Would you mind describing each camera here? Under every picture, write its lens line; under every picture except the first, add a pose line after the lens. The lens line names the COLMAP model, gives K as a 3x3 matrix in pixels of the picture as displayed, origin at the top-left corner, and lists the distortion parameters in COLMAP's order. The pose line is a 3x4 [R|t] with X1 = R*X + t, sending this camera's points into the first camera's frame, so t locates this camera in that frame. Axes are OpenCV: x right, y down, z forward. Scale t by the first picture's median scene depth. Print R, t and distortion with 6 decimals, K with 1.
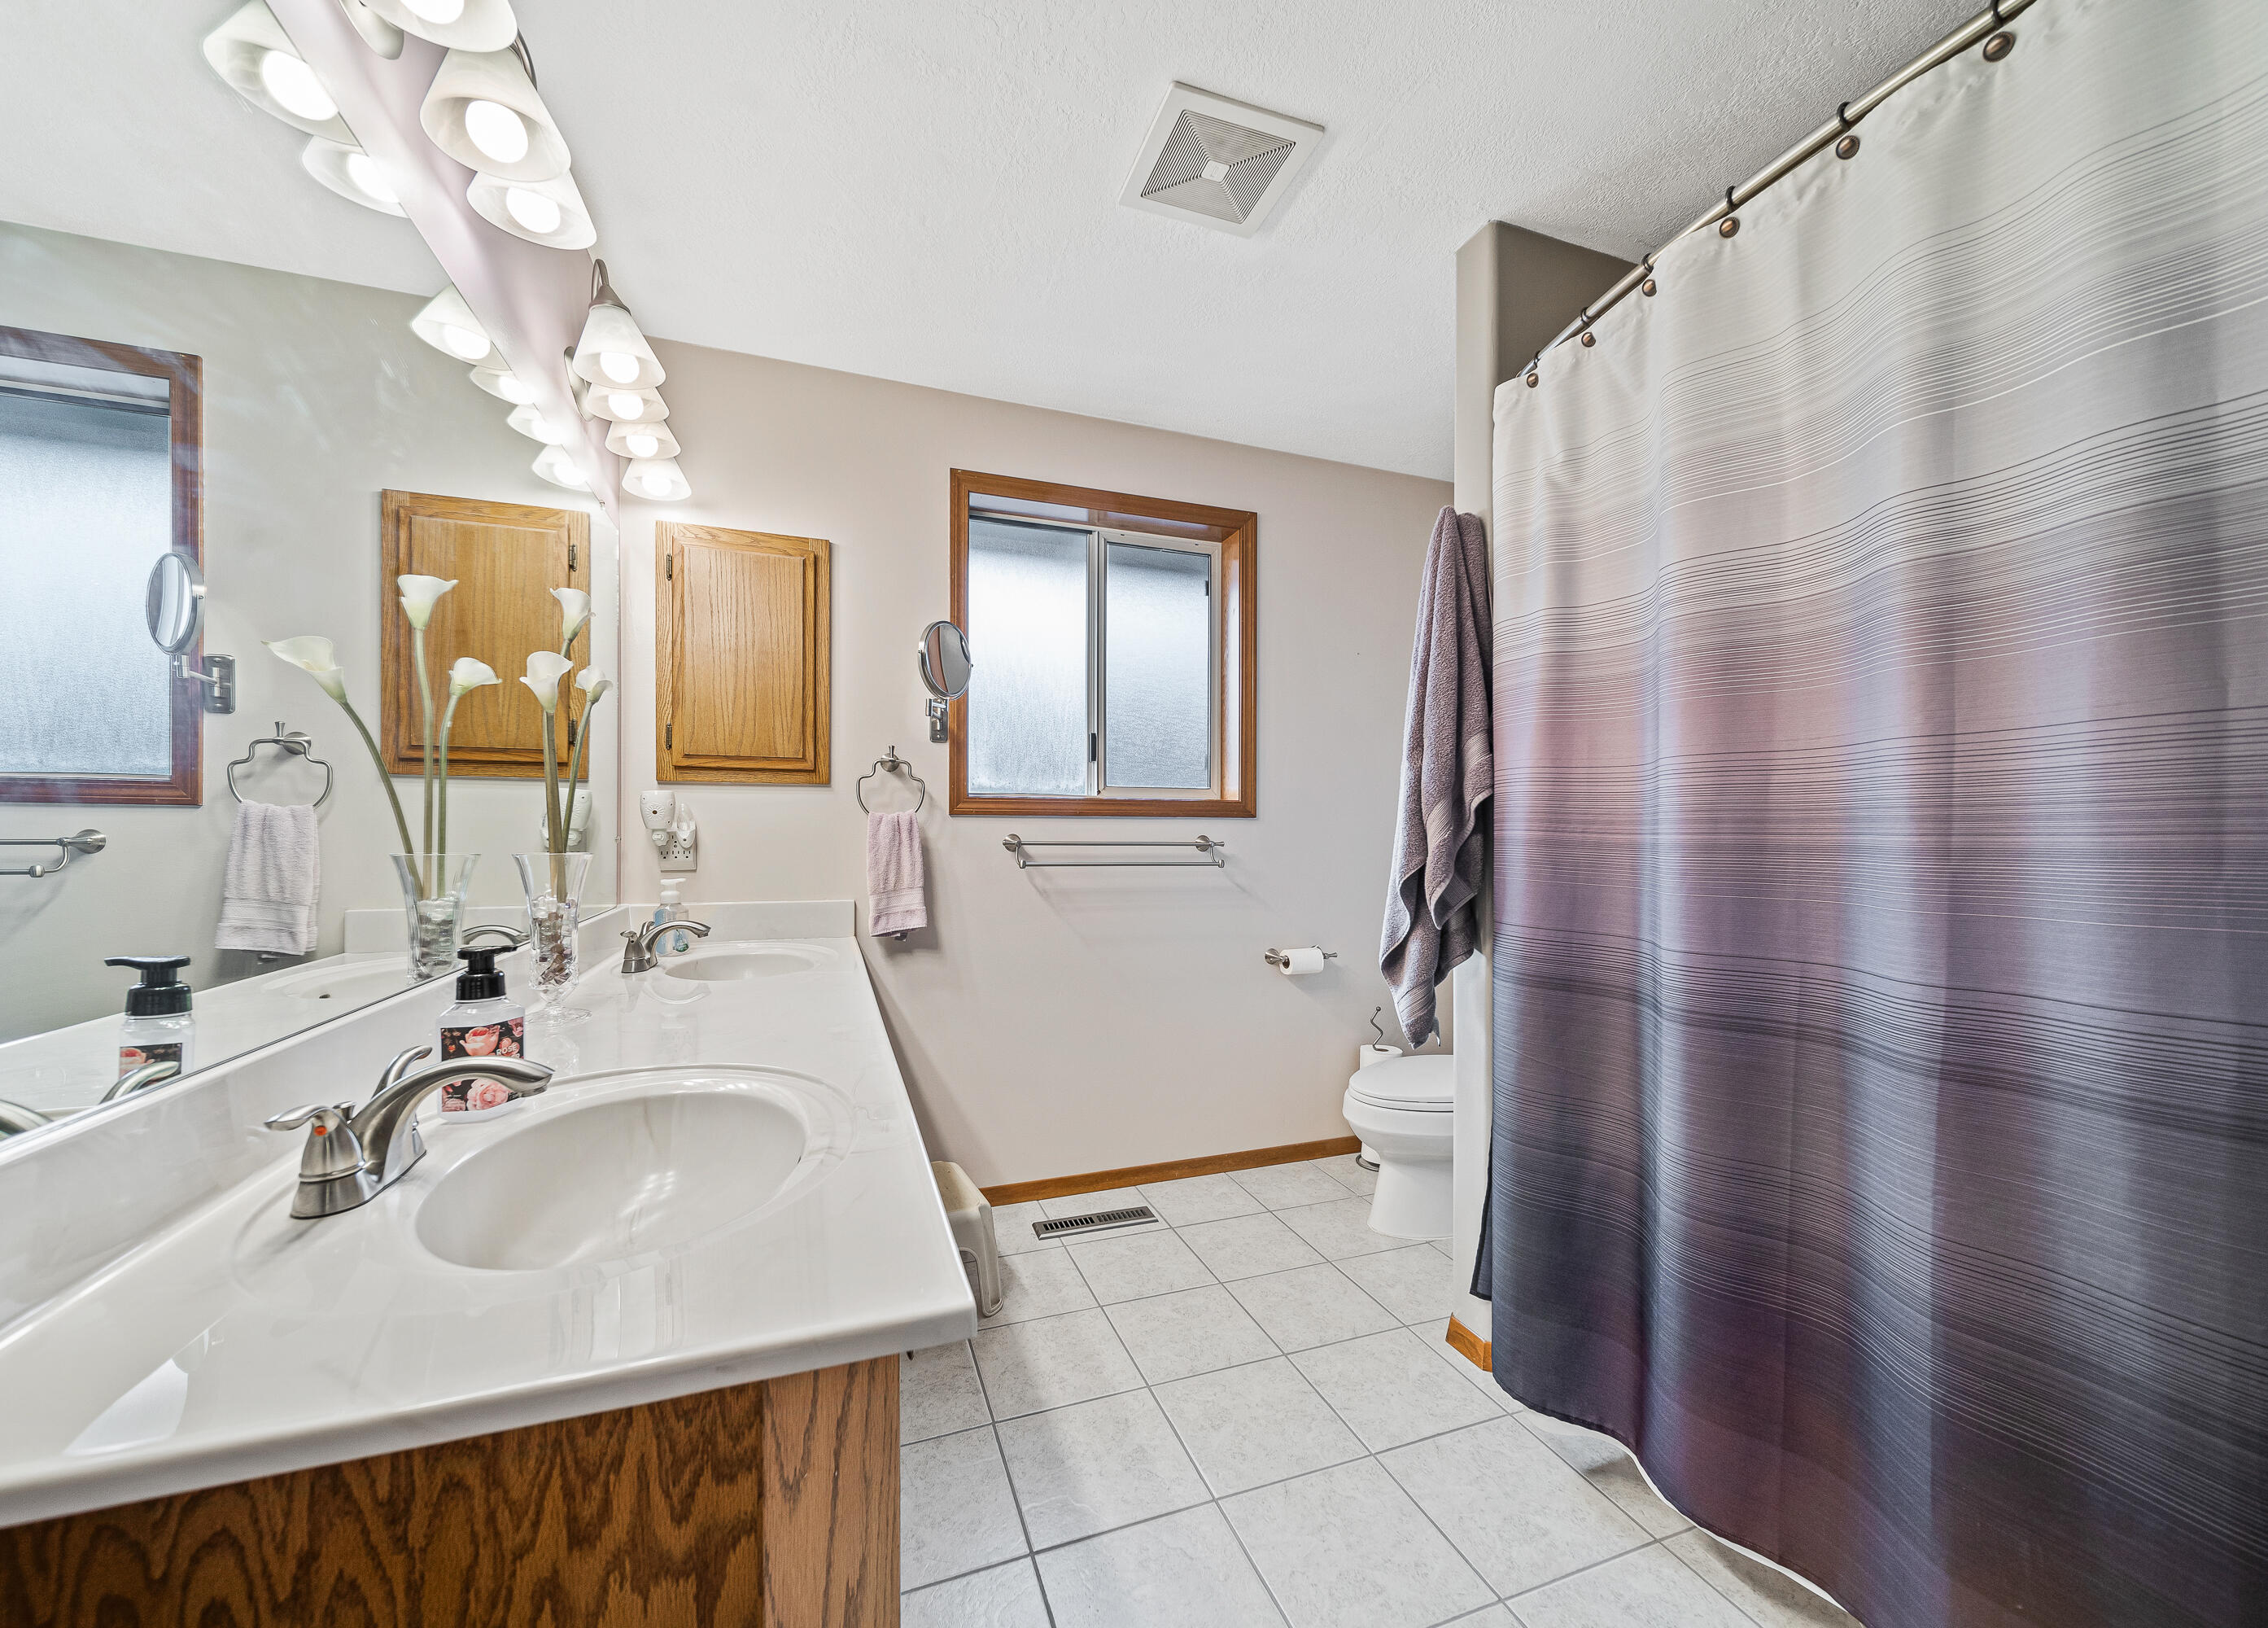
lens RADIAL K [[842.5, 0, 1130.2], [0, 842.5, 825.7], [0, 0, 1]] dist [-0.000560, -0.000077]
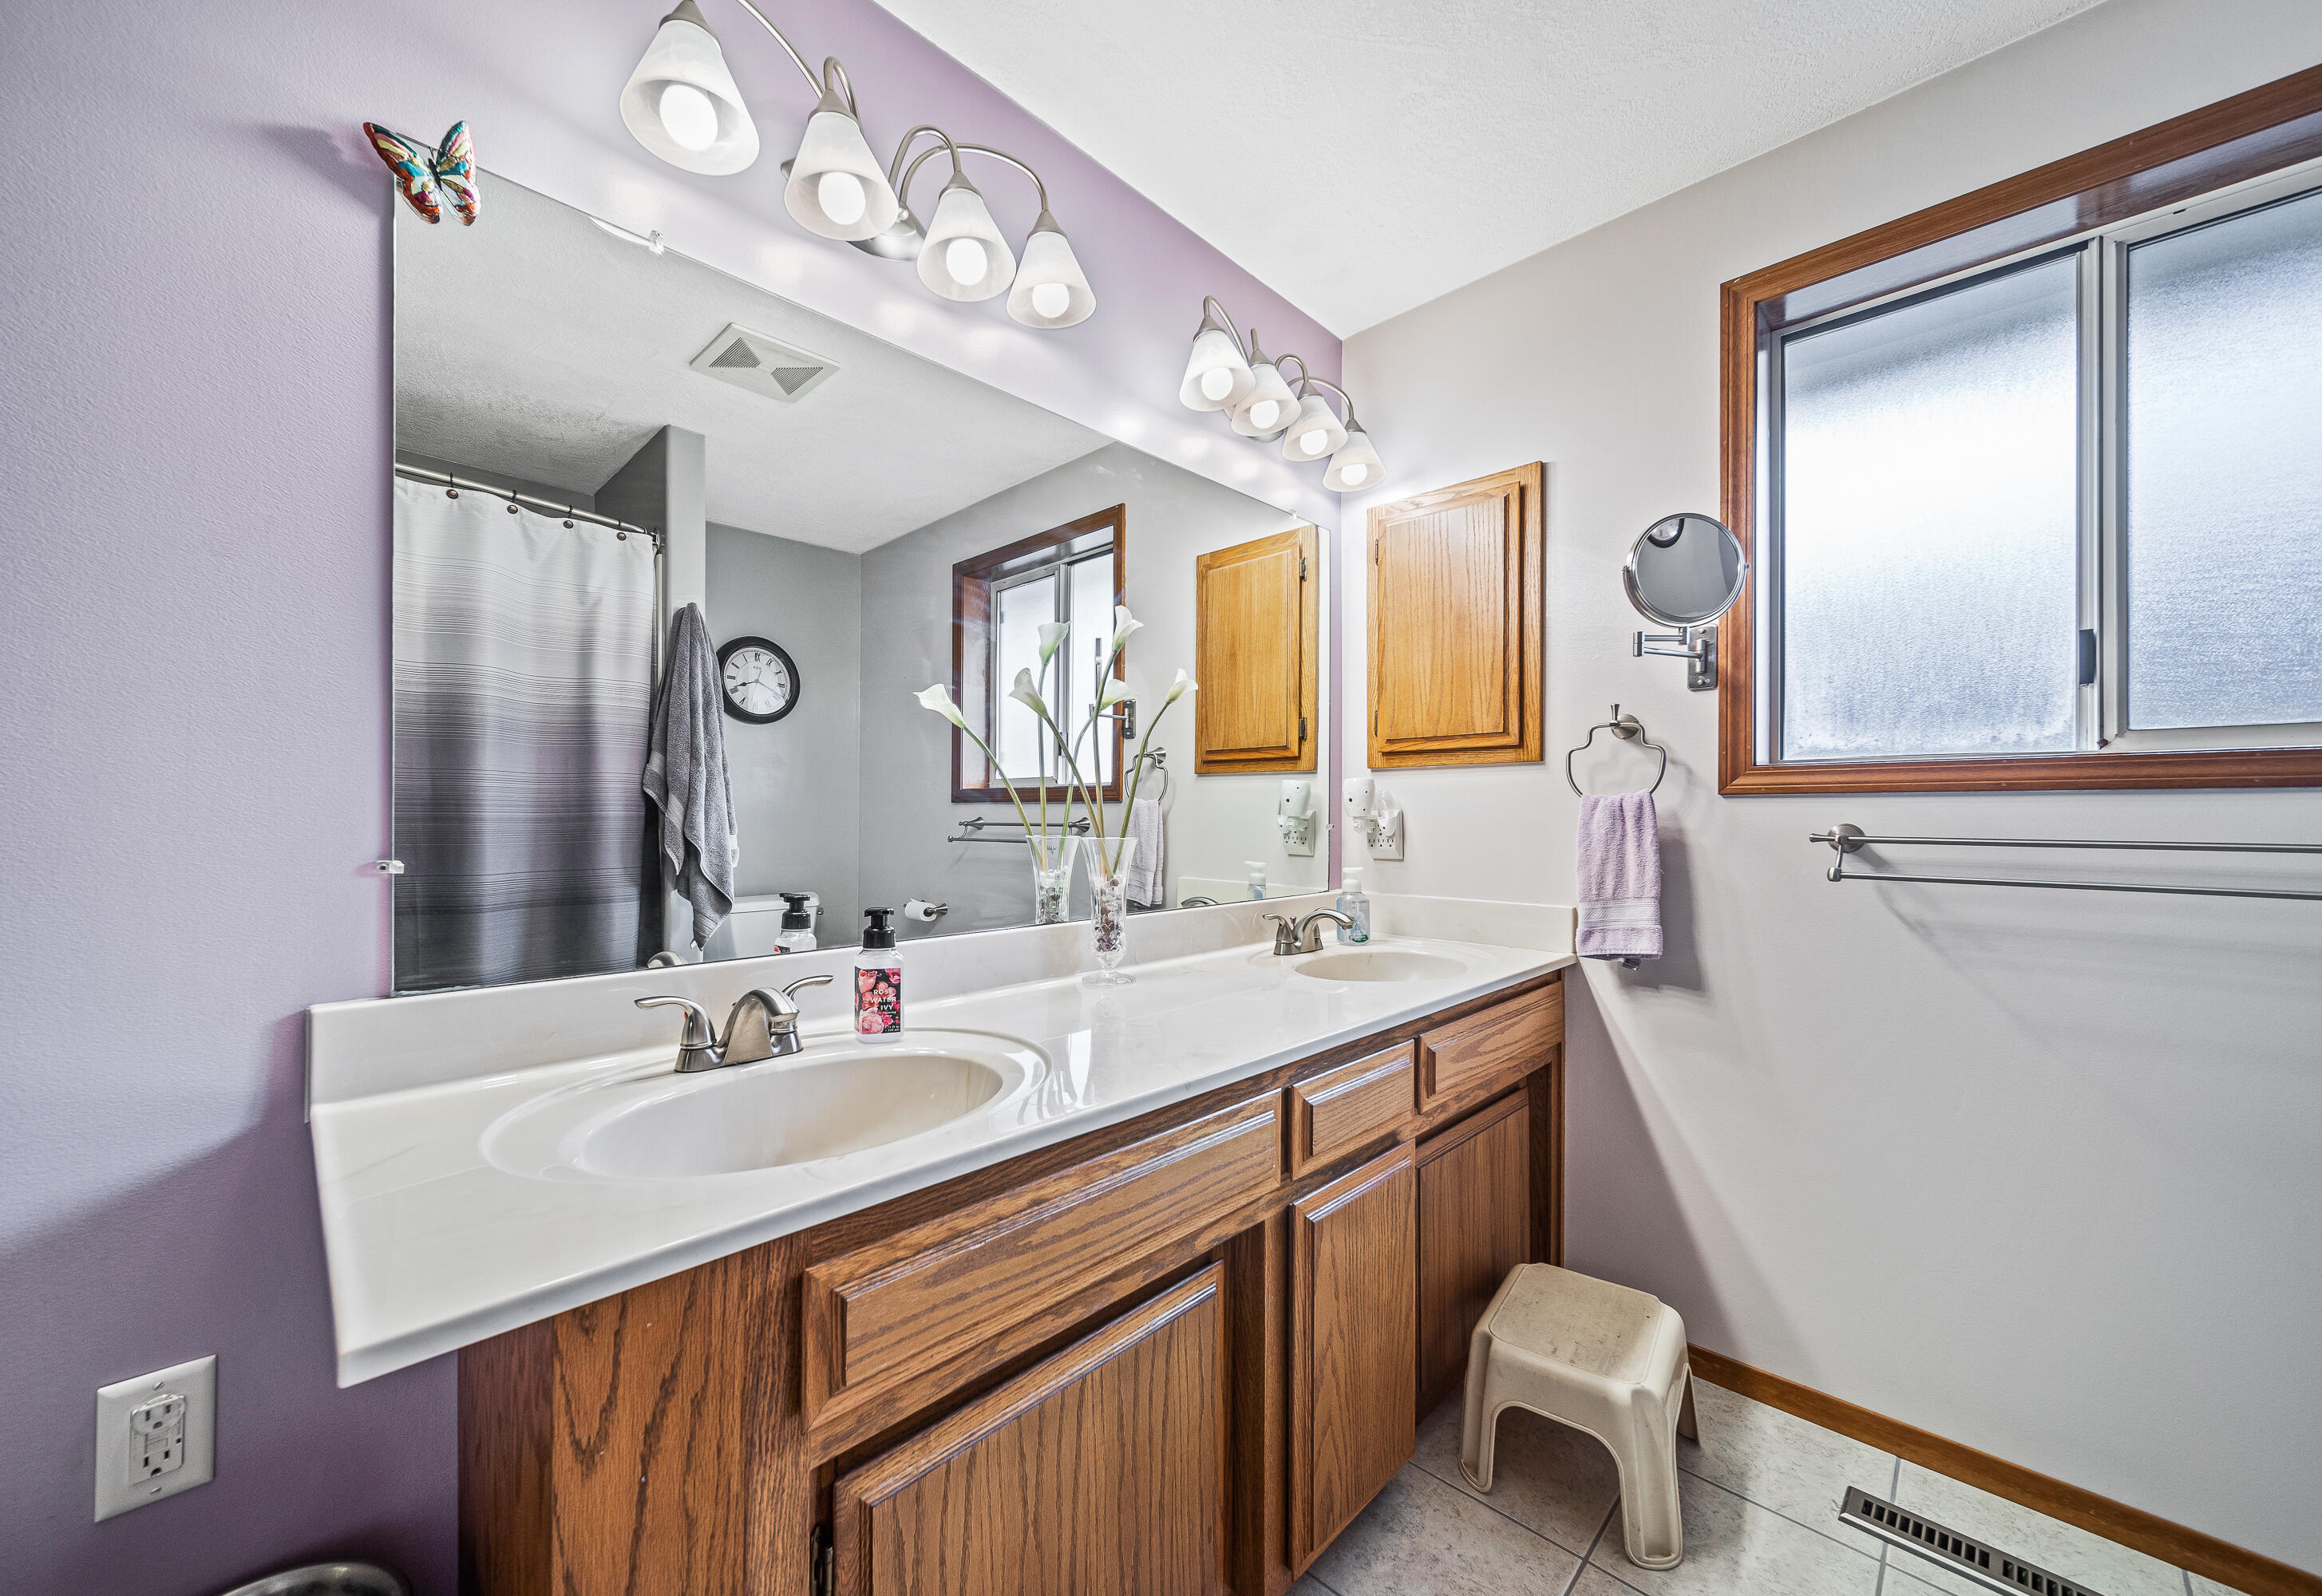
lens RADIAL K [[850.1, 0, 1156.4], [0, 850.1, 810.2], [0, 0, 1]] dist [0.001473, 0.000031]
pose [[0.424729, -0.009324, -0.905273, 0.227712], [0.005717, 0.999955, -0.007617, 0.002101], [0.905303, -0.001941, 0.424763, 0.319528]]
